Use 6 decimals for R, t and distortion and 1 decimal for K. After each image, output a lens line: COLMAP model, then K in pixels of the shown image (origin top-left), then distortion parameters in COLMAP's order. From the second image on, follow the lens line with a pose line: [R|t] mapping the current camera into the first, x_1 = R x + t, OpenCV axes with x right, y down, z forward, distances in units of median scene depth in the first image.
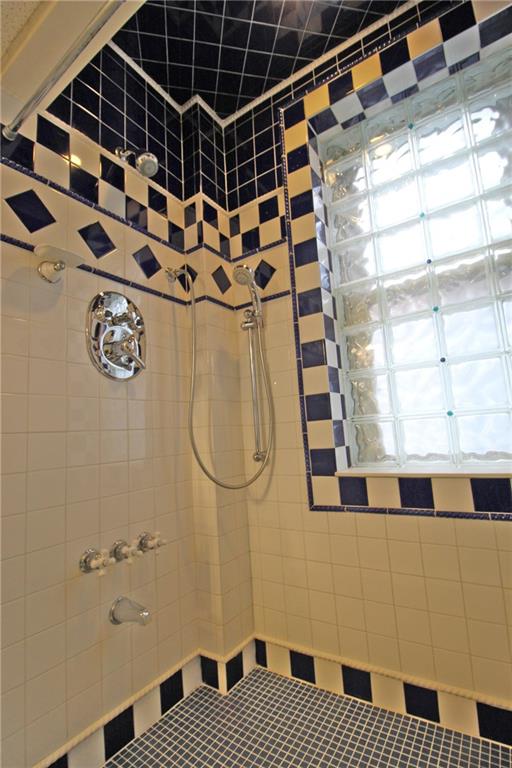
lens RADIAL K [[358.3, 0, 261.7], [0, 358.3, 386.8], [0, 0, 1]] dist [0.003610, -0.013475]
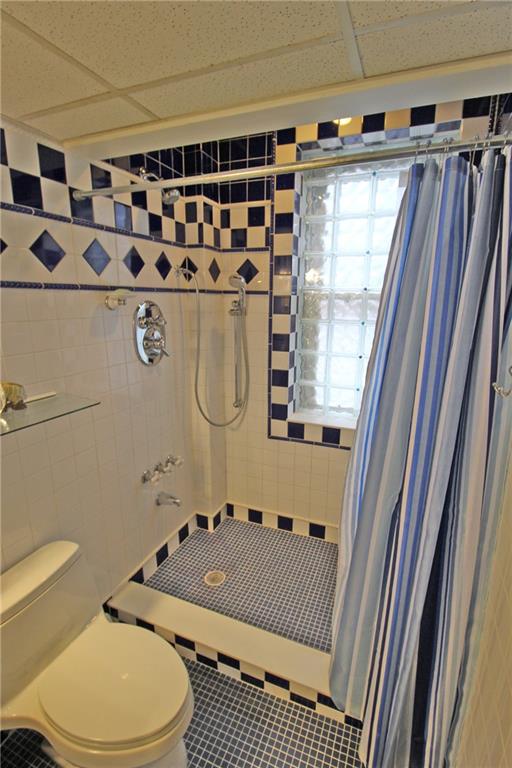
lens RADIAL K [[358.3, 0, 261.7], [0, 358.3, 386.8], [0, 0, 1]] dist [0.003610, -0.013475]
pose [[0.976733, 0.022980, 0.213224, -0.233386], [-0.098077, 0.932043, 0.348821, -0.416369], [-0.190718, -0.361617, 0.912611, -0.376816]]
